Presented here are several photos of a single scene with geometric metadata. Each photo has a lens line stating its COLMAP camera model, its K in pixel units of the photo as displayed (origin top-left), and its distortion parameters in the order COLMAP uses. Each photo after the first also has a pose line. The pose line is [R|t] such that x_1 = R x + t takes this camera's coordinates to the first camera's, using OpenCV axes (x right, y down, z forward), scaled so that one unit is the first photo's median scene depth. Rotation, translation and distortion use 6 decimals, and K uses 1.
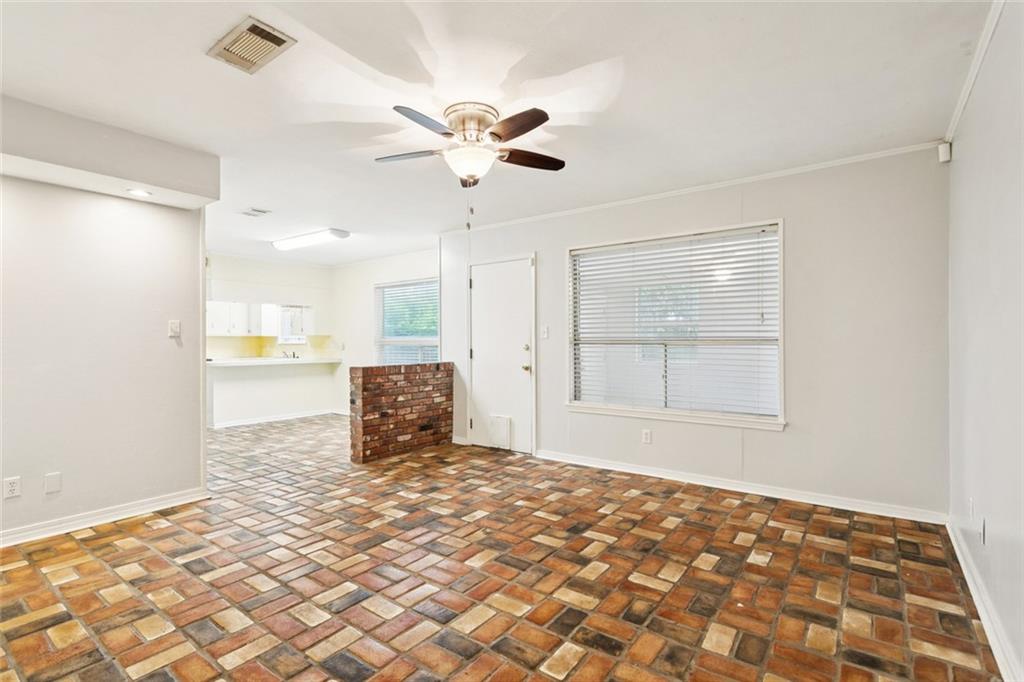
lens RADIAL K [[484.1, 0, 508.6], [0, 484.1, 342.6], [0, 0, 1]] dist [0.003356, 0.001416]
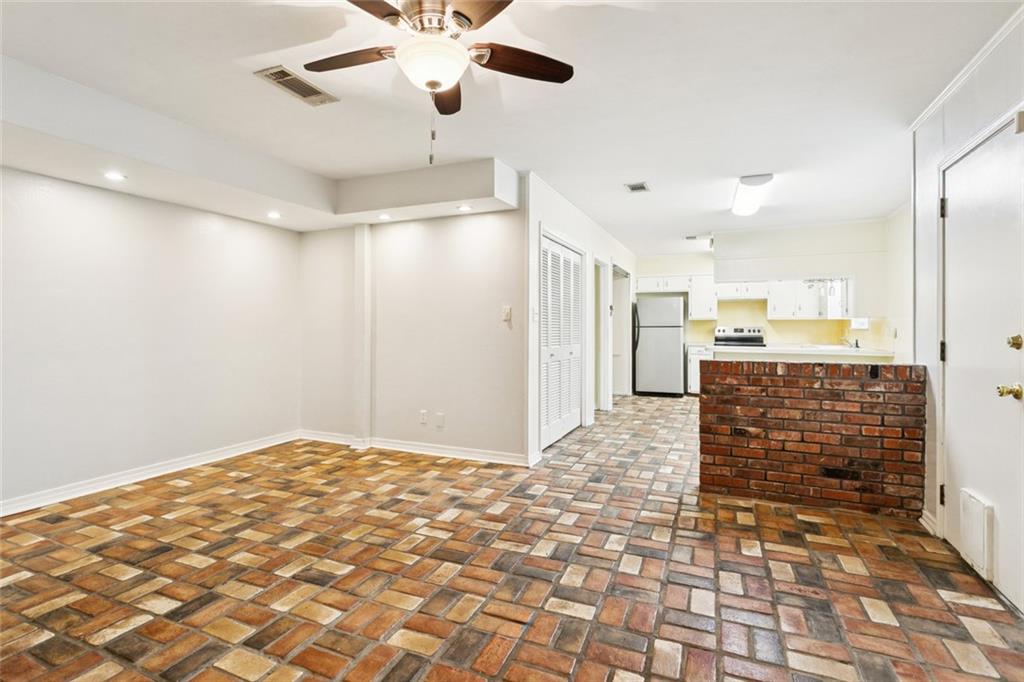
lens RADIAL K [[499.6, 0, 506.1], [0, 499.6, 325.2], [0, 0, 1]] dist [0.001719, 0.000235]
pose [[0.227037, 0.002355, -0.973883, 0.455633], [-0.007389, 0.999972, 0.000696, -0.000929], [0.973858, 0.007039, 0.227048, 0.666682]]
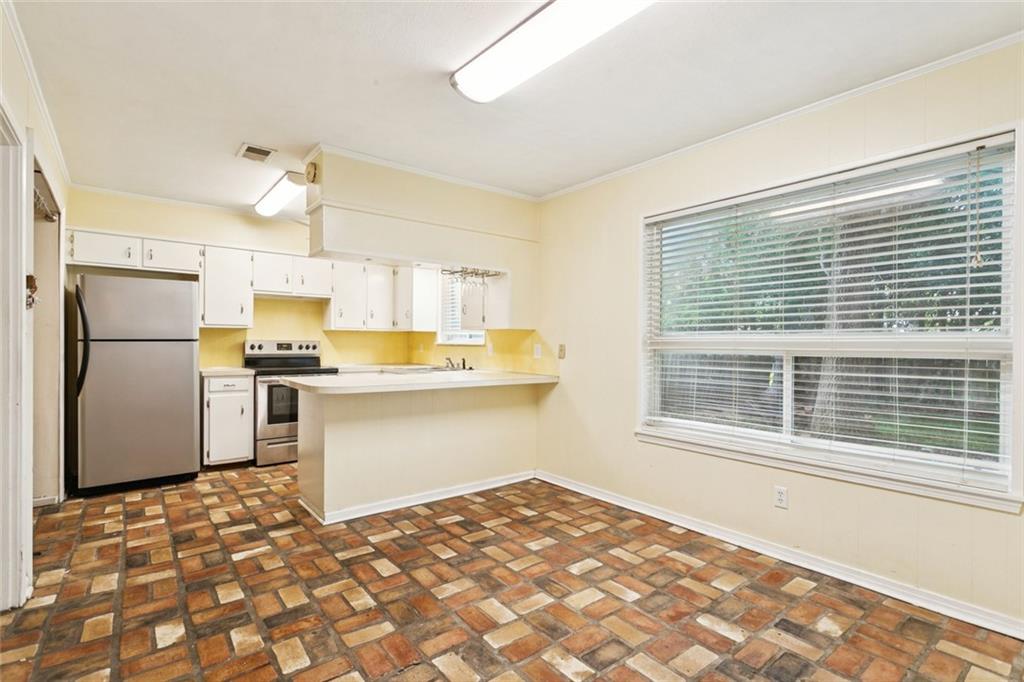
lens RADIAL K [[484.1, 0, 508.6], [0, 484.1, 342.6], [0, 0, 1]] dist [0.003356, 0.001416]
pose [[0.966619, 0.010938, -0.255986, -0.563832], [-0.011391, 0.999935, -0.000287, -0.001174], [0.255966, 0.003193, 0.966680, 1.051540]]
